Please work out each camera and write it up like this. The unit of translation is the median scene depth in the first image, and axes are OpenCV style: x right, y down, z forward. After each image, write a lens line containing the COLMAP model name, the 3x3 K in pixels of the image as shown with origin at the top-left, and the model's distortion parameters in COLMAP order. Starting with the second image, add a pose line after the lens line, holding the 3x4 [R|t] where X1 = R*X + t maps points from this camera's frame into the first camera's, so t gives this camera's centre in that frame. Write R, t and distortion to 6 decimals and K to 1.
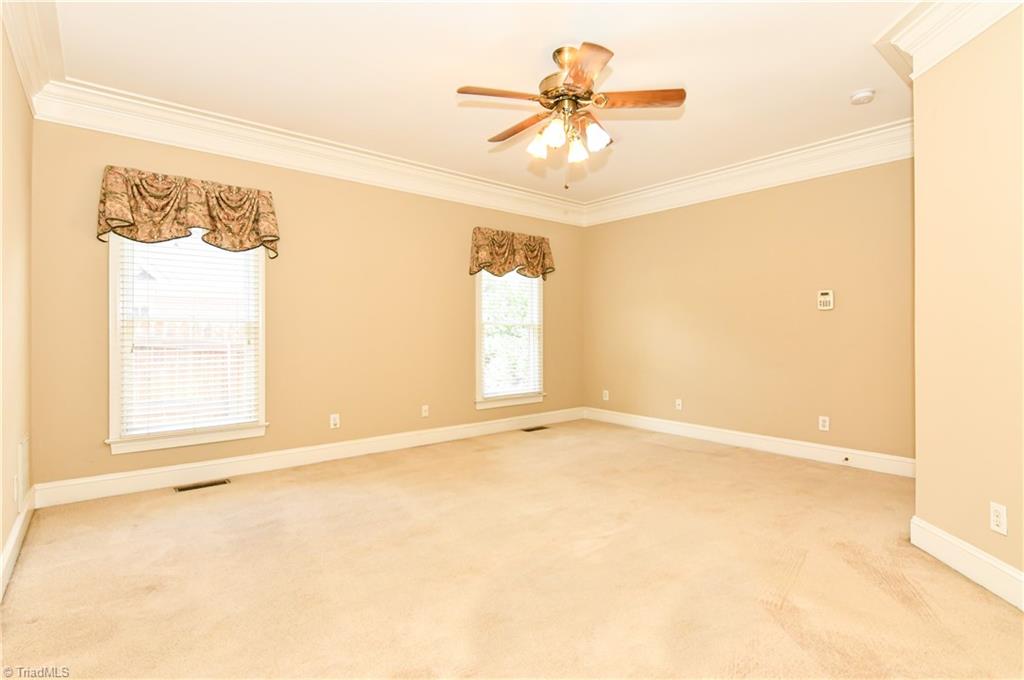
lens RADIAL K [[497.9, 0, 515.1], [0, 497.9, 328.5], [0, 0, 1]] dist [0.011840, -0.004164]
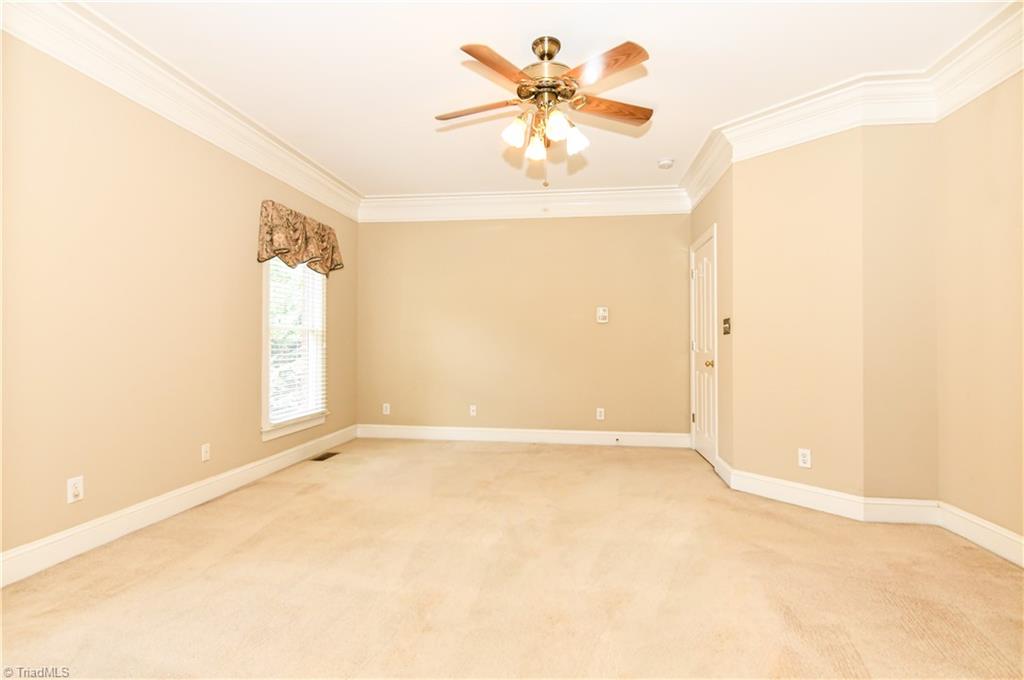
lens RADIAL K [[497.9, 0, 517.7], [0, 497.9, 333.5], [0, 0, 1]] dist [0.011840, -0.004164]
pose [[0.739264, 0.015585, 0.673235, -0.293906], [-0.007391, 0.999860, -0.015030, 0.007741], [-0.673375, 0.006135, 0.739276, 0.175164]]
